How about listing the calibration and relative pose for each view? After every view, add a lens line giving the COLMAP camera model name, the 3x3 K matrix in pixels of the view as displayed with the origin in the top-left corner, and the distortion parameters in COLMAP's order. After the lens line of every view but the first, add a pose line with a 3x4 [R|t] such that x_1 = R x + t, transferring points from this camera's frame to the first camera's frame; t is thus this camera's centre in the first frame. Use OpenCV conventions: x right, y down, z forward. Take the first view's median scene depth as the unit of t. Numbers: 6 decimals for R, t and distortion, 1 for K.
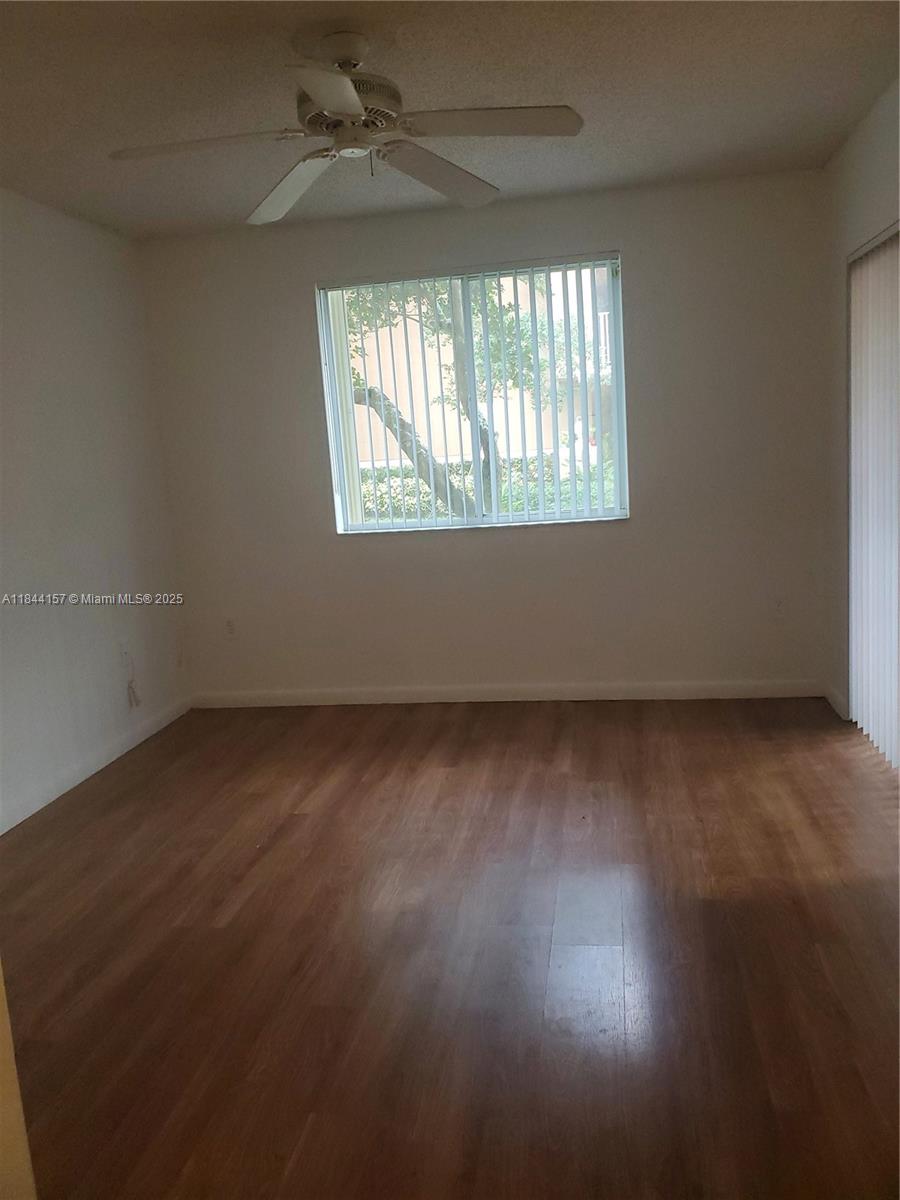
lens RADIAL K [[935.8, 0, 449.6], [0, 935.8, 602.0], [0, 0, 1]] dist [-0.007145, -0.005965]
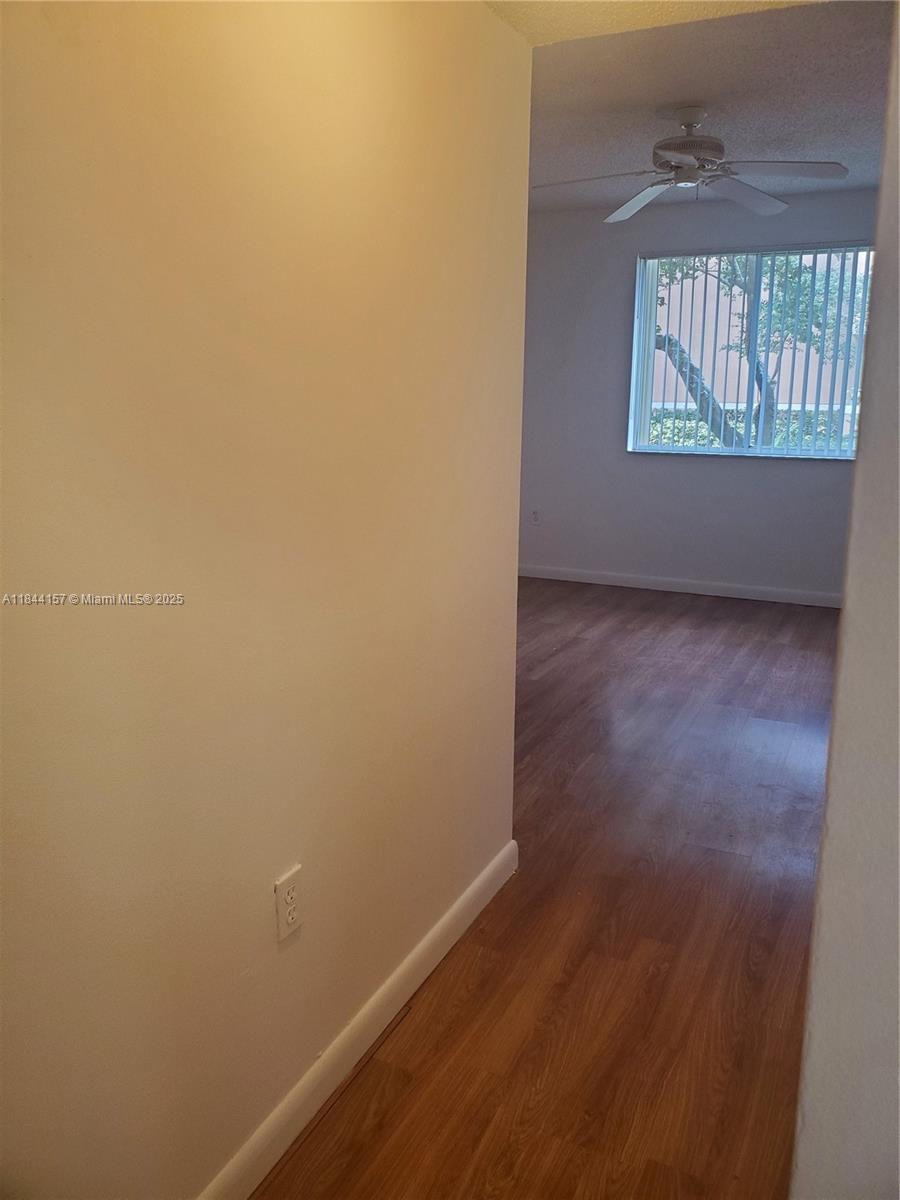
lens RADIAL K [[935.8, 0, 449.5], [0, 935.8, 575.8], [0, 0, 1]] dist [-0.007145, -0.005965]
pose [[0.955100, 0.133027, -0.264742, 0.007897], [-0.123113, 0.990935, 0.053770, 0.059743], [0.269495, -0.018763, 0.962819, -0.305843]]
